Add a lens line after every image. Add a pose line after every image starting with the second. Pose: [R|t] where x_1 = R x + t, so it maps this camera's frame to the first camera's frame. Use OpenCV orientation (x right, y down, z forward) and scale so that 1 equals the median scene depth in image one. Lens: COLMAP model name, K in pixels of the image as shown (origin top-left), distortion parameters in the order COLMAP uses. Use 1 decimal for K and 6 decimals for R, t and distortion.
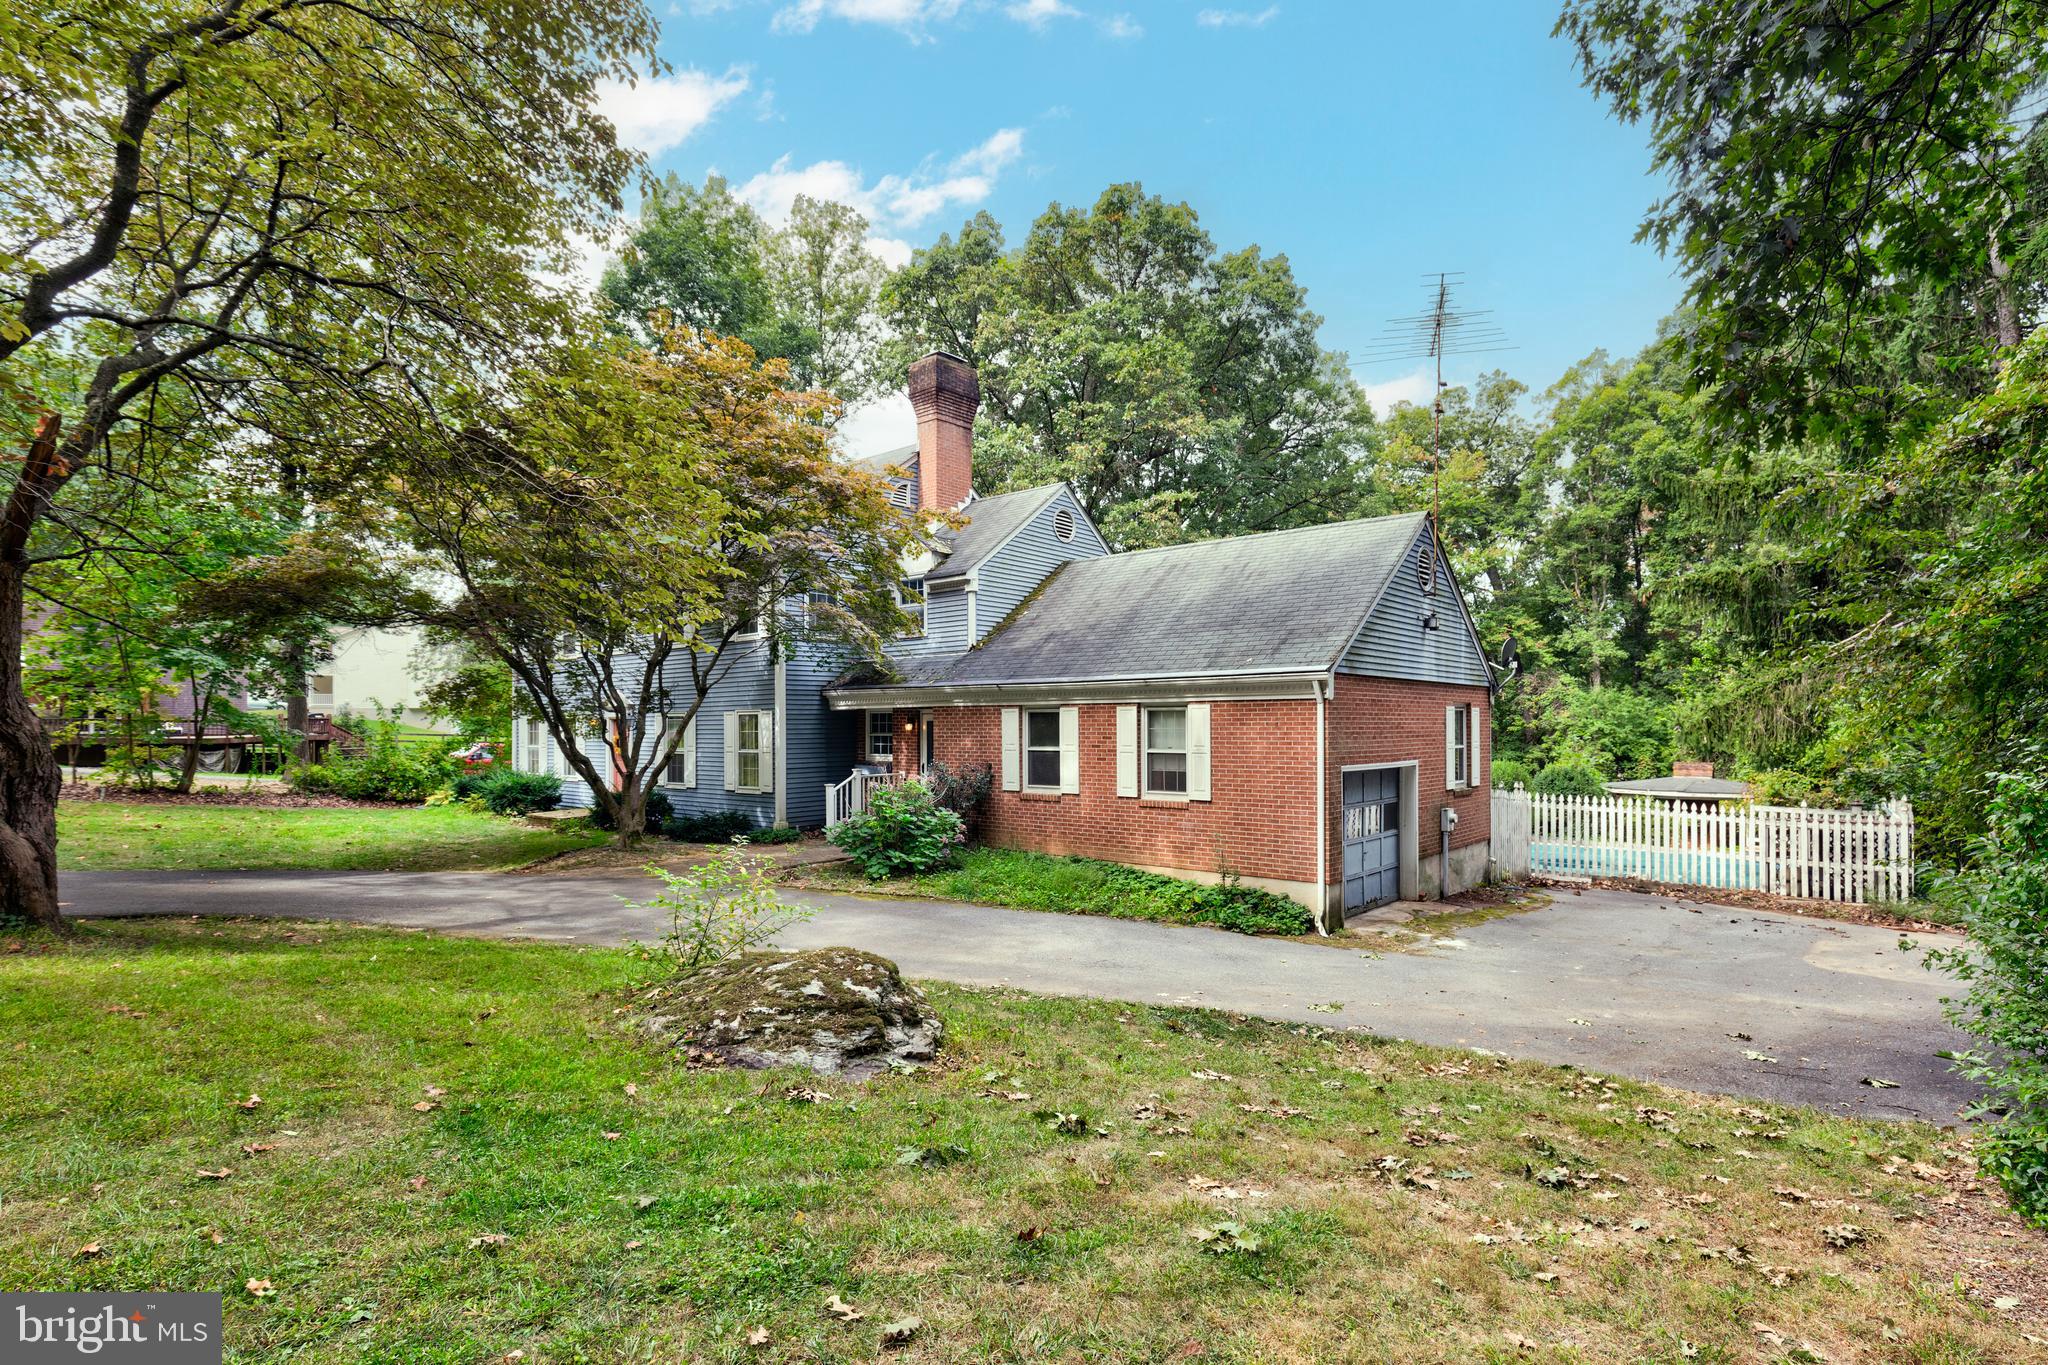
lens RADIAL K [[1020.1, 0, 1069.0], [0, 1020.1, 712.5], [0, 0, 1]] dist [0.001855, -0.000457]
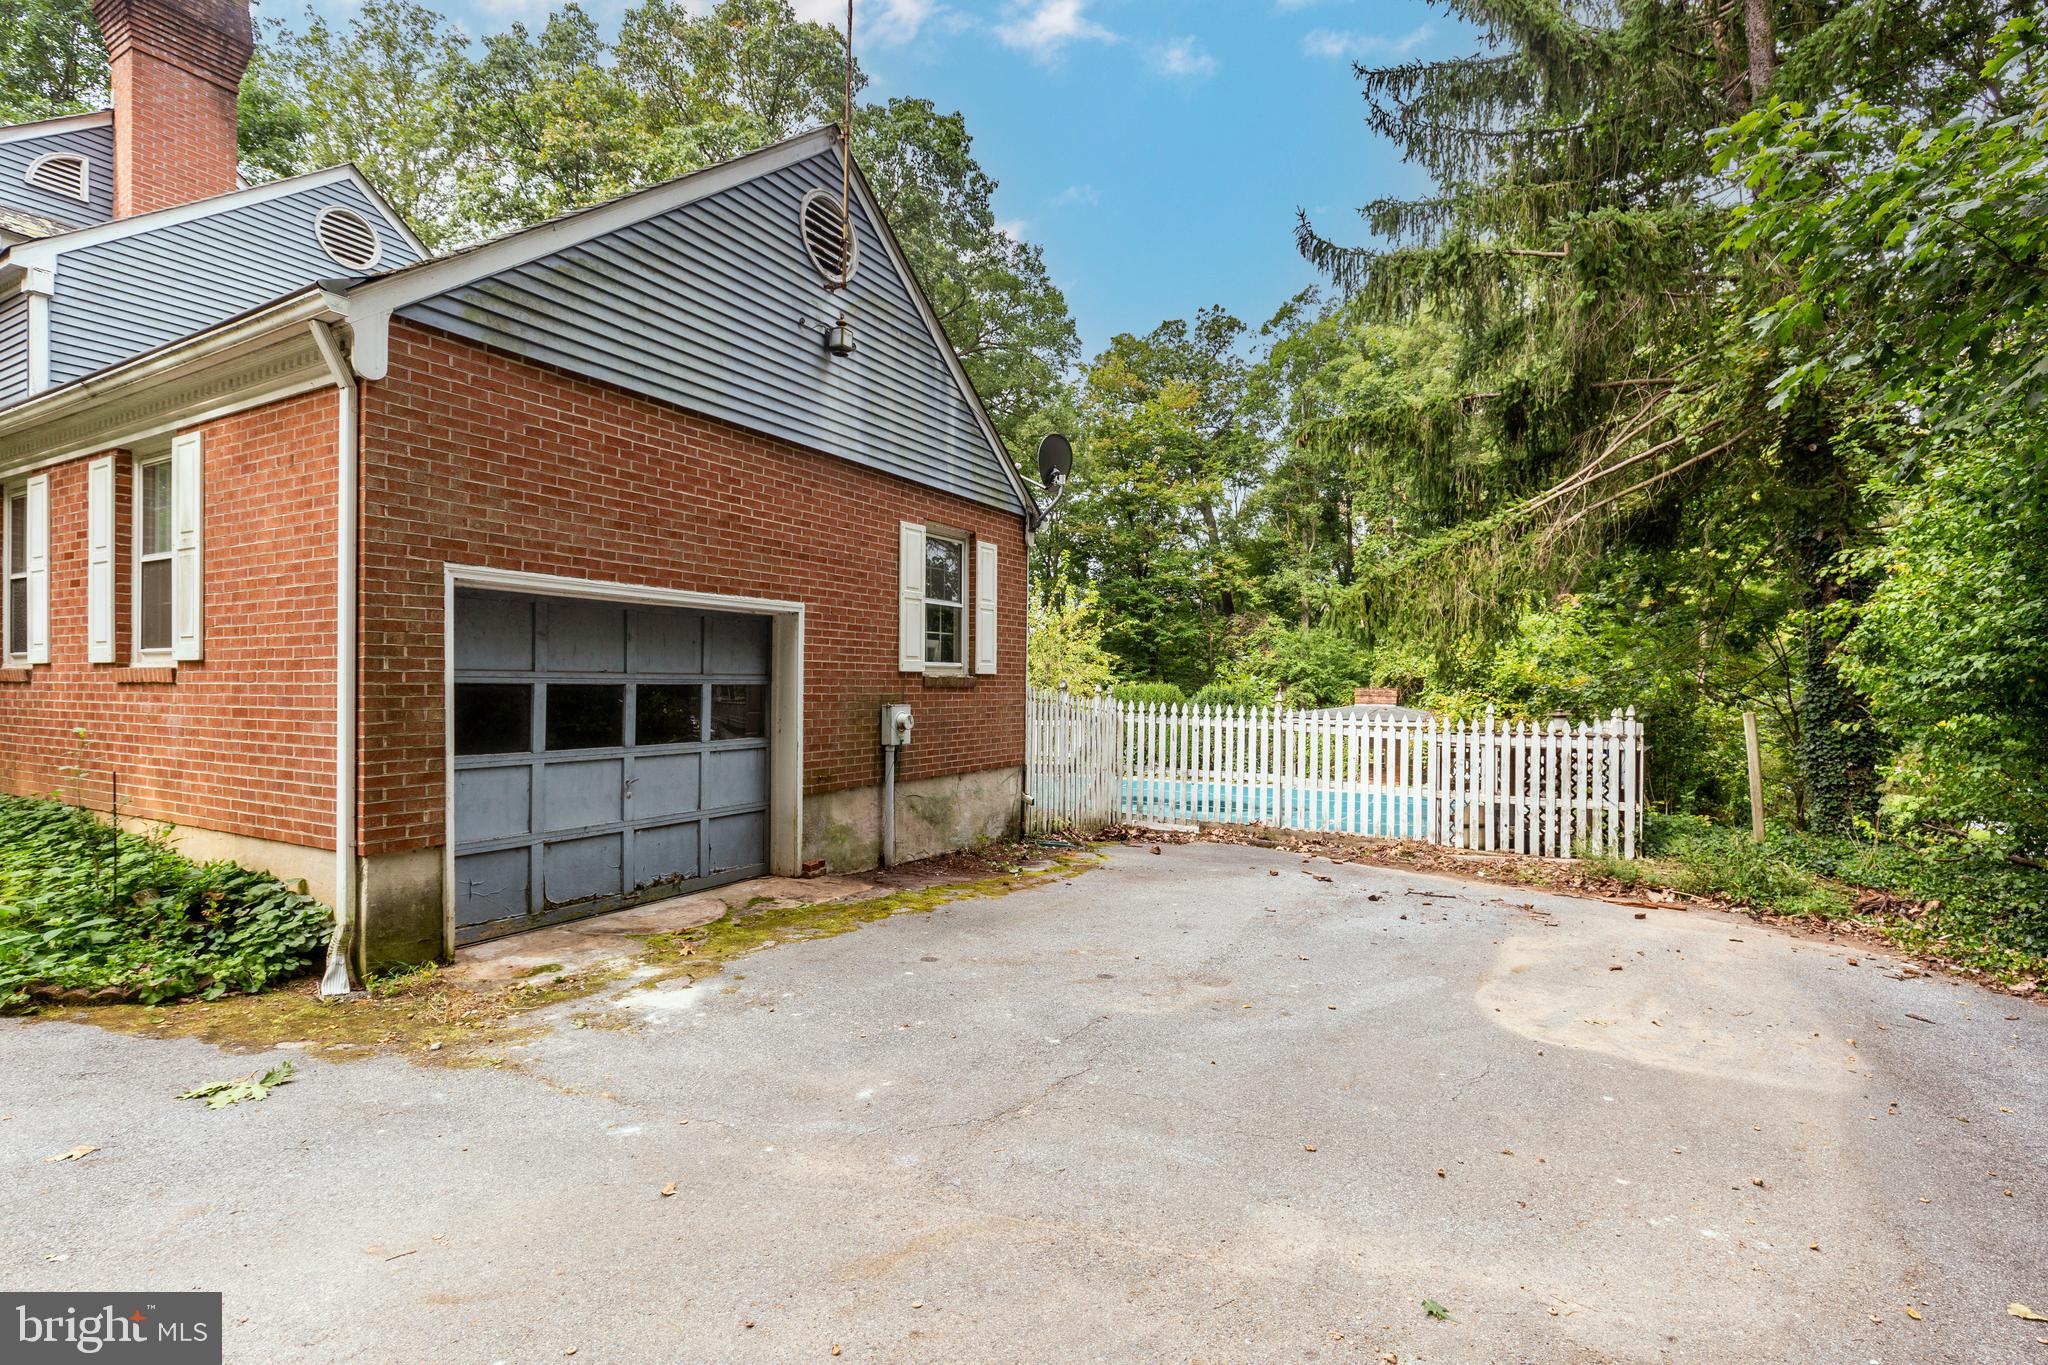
lens RADIAL K [[959.3, 0, 1017.0], [0, 959.3, 689.4], [0, 0, 1]] dist [0.011150, -0.003336]
pose [[0.987189, 0.006387, 0.159428, 0.311188], [-0.008756, 0.999861, 0.014163, 0.069014], [-0.159315, -0.015377, 0.987108, 0.424973]]
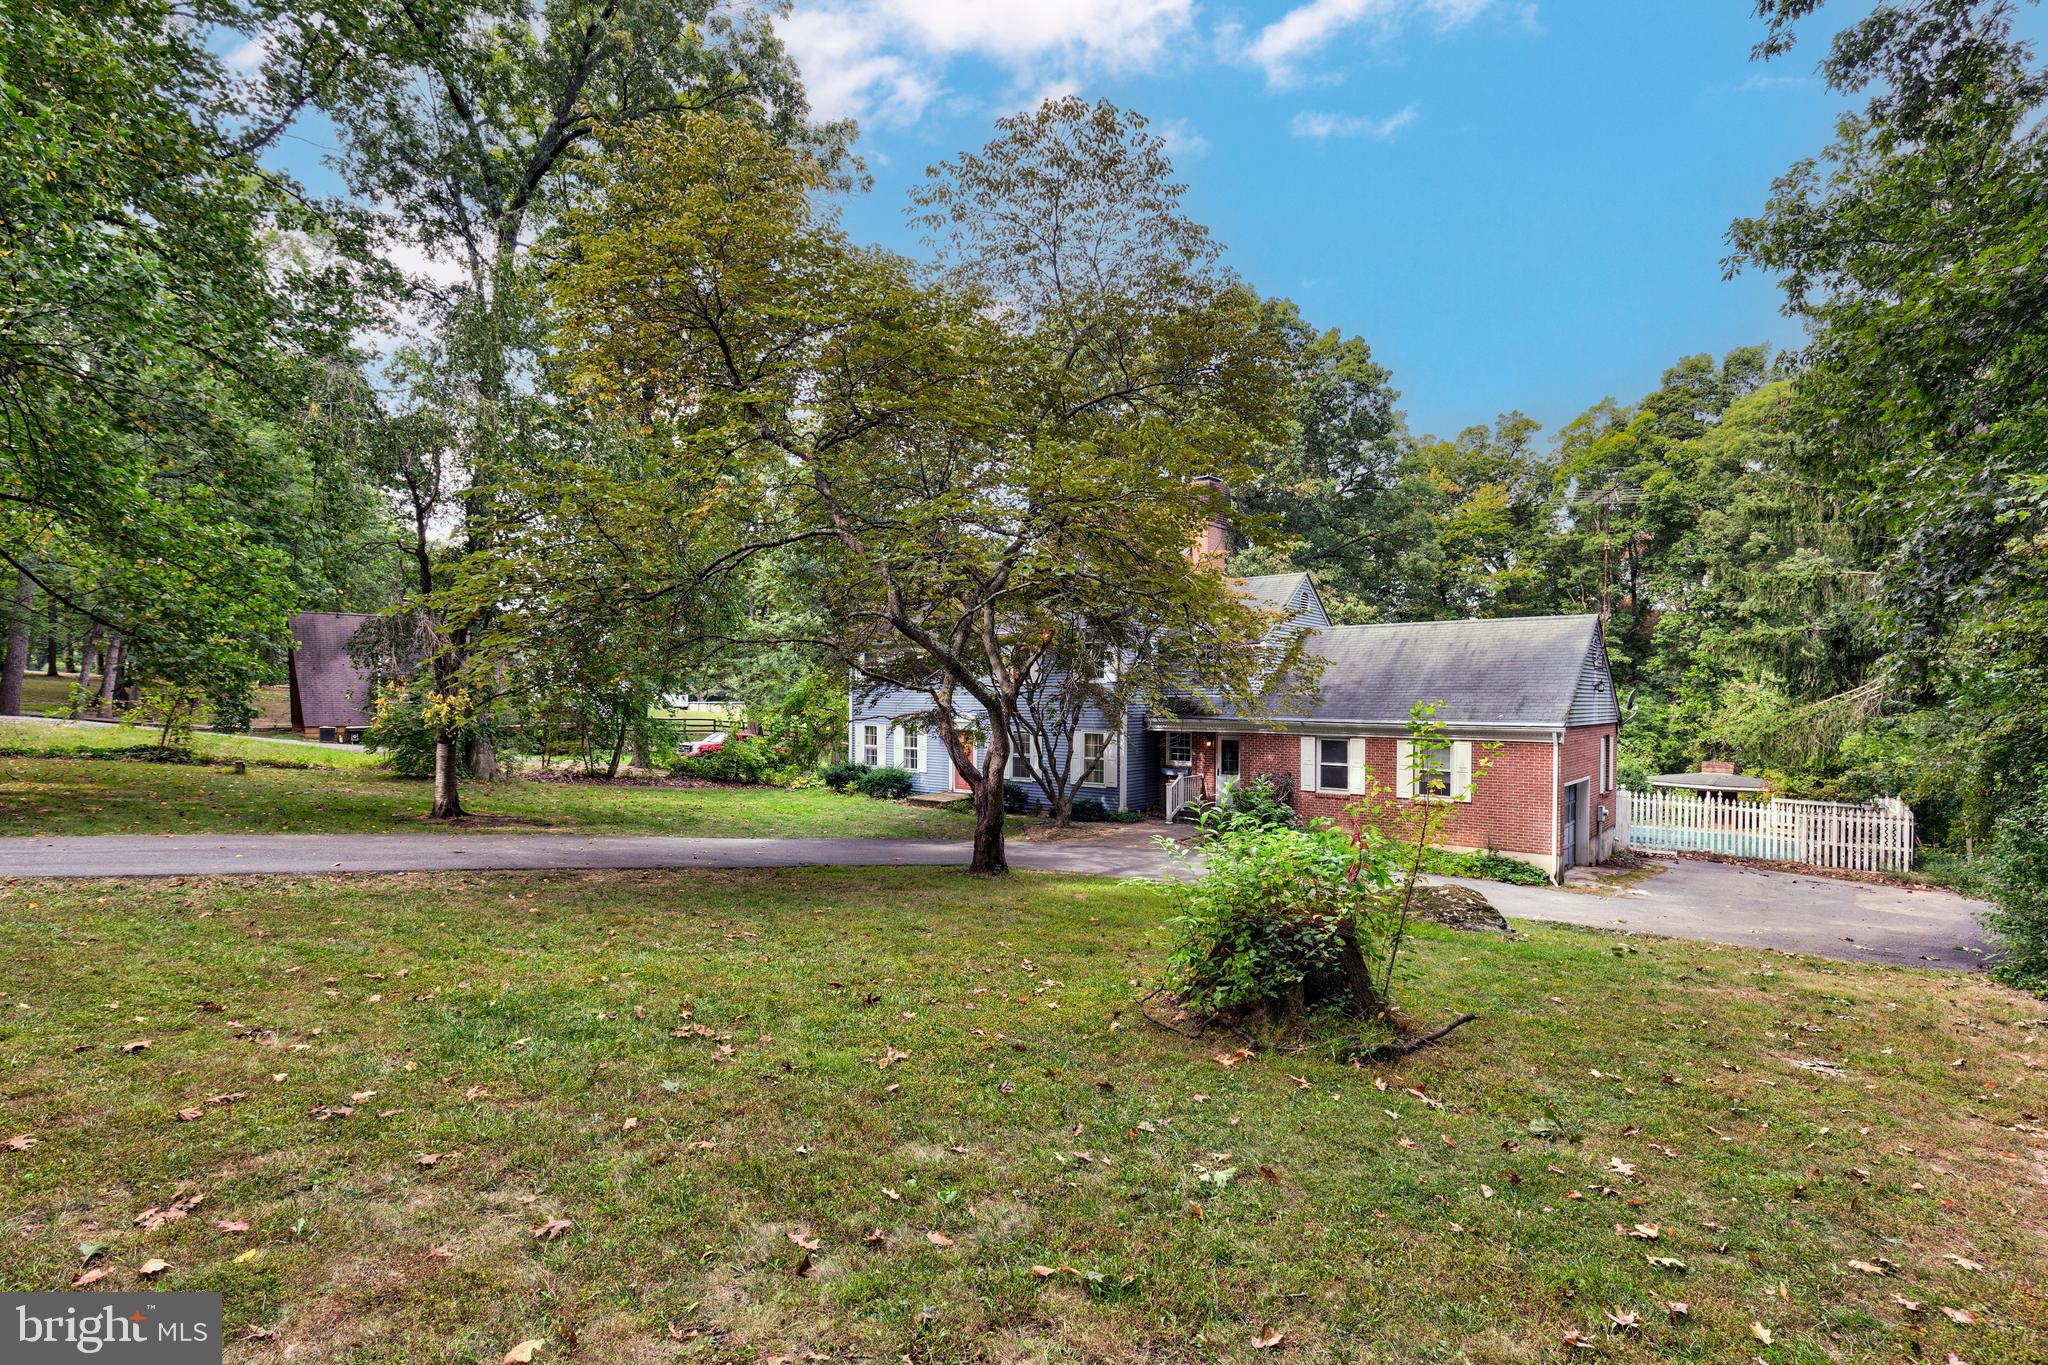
lens RADIAL K [[959.3, 0, 1017.0], [0, 959.3, 704.5], [0, 0, 1]] dist [0.011150, -0.003336]
pose [[0.999672, 0.007718, -0.024433, -0.413609], [-0.007208, 0.999756, 0.020873, -0.072008], [0.024588, -0.020690, 0.999484, -0.404944]]
